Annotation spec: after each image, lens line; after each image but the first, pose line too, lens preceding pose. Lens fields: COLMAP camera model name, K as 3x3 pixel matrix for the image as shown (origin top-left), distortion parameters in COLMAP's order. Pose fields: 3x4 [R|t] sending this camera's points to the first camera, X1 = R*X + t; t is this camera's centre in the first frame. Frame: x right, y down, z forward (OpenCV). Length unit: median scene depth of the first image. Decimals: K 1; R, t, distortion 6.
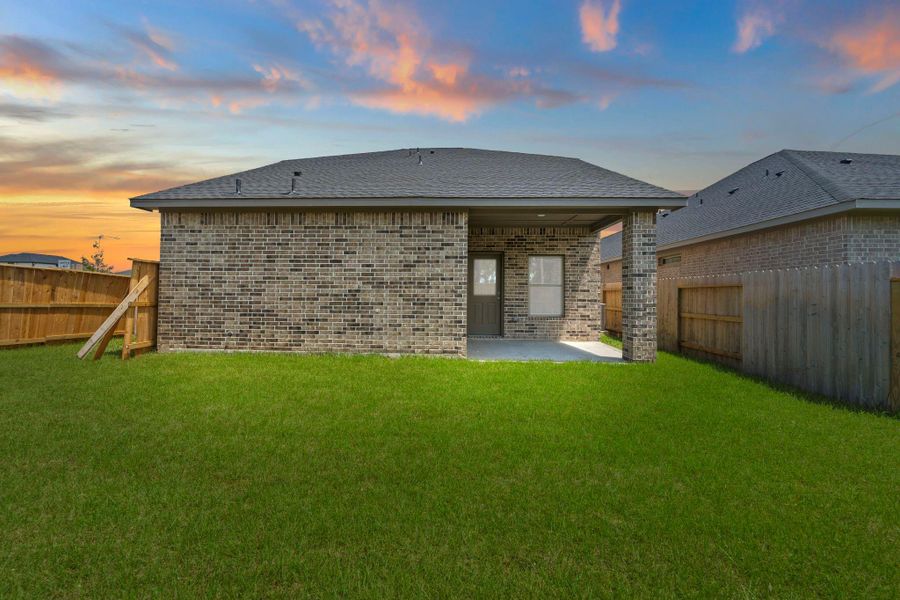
lens RADIAL K [[426.7, 0, 445.1], [0, 426.7, 294.6], [0, 0, 1]] dist [-0.004130, 0.002064]
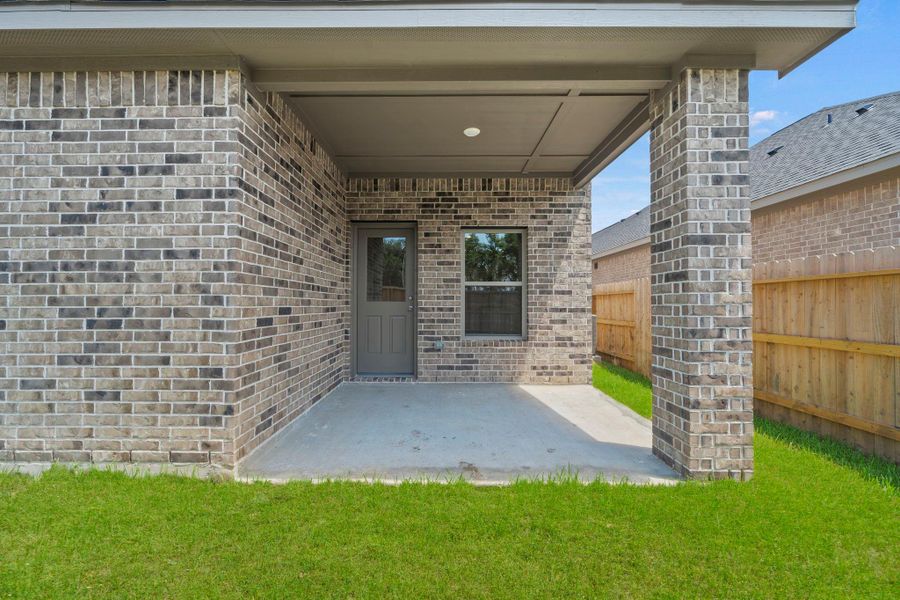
lens RADIAL K [[426.7, 0, 451.6], [0, 426.7, 306.5], [0, 0, 1]] dist [-0.004130, 0.002064]
pose [[0.998705, -0.008535, 0.050162, 0.212830], [0.008341, 0.999957, 0.004065, 0.007846], [-0.050194, -0.003641, 0.998733, 0.625740]]
